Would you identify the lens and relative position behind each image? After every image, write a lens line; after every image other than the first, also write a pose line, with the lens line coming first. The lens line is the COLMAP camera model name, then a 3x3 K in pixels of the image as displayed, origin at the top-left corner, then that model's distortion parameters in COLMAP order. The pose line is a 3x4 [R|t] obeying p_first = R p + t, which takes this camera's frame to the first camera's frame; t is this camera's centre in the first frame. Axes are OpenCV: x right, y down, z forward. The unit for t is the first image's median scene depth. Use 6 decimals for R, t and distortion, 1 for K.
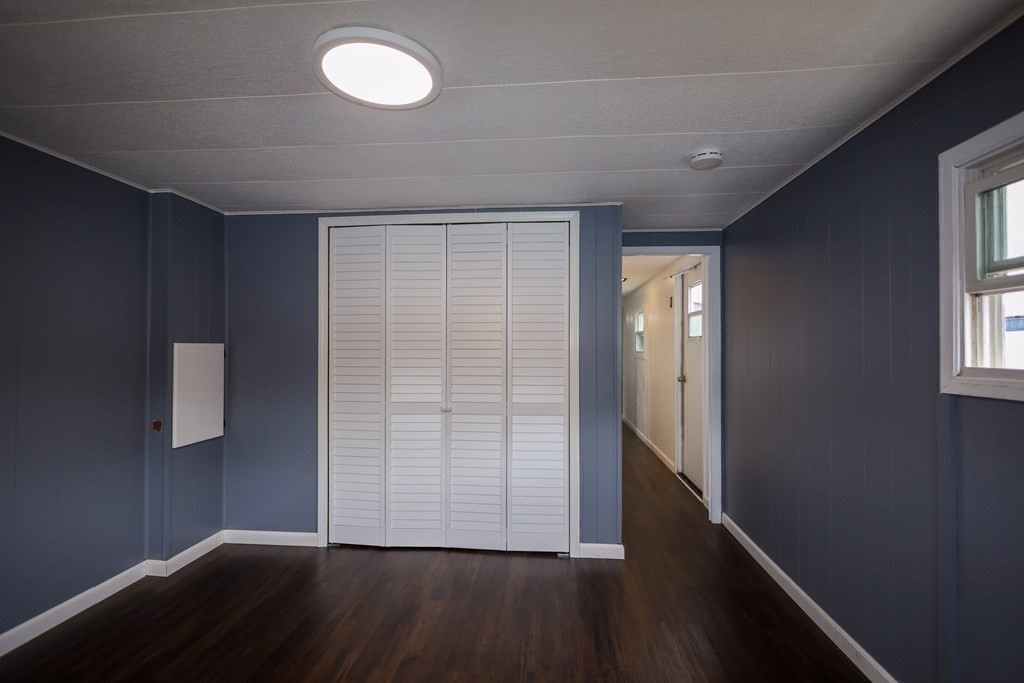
lens RADIAL K [[472.1, 0, 510.7], [0, 472.1, 345.3], [0, 0, 1]] dist [0.017499, -0.000095]
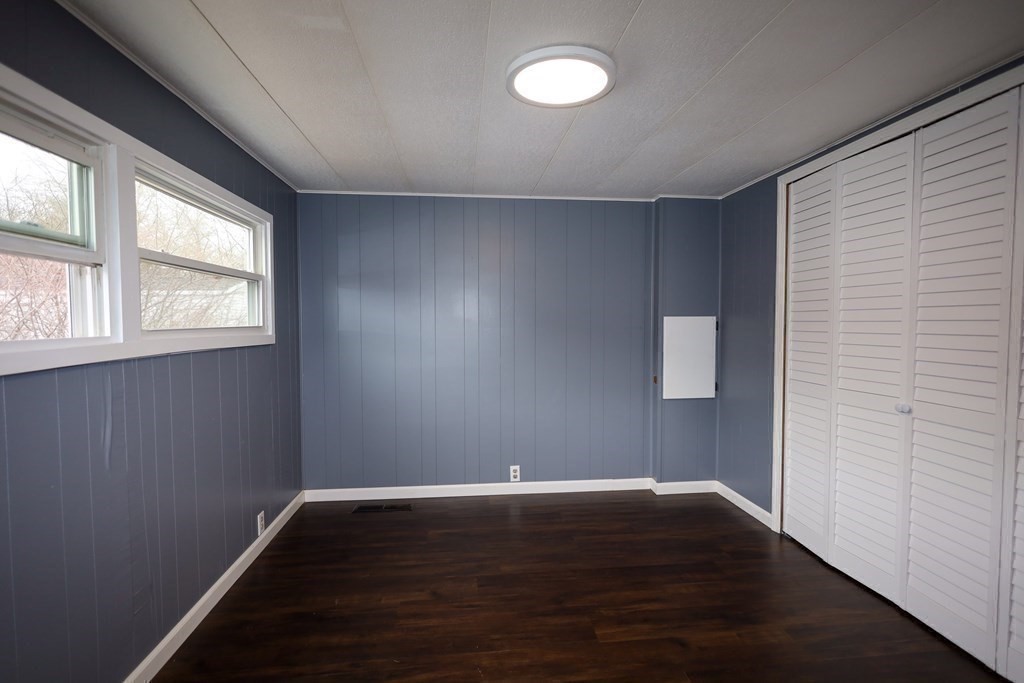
lens RADIAL K [[481.7, 0, 512.4], [0, 481.7, 337.5], [0, 0, 1]] dist [-0.000963, -0.000073]
pose [[0.196064, 0.029649, -0.980143, 0.425315], [0.013100, 0.999374, 0.032851, 0.003050], [0.980504, -0.019281, 0.195553, 0.313389]]
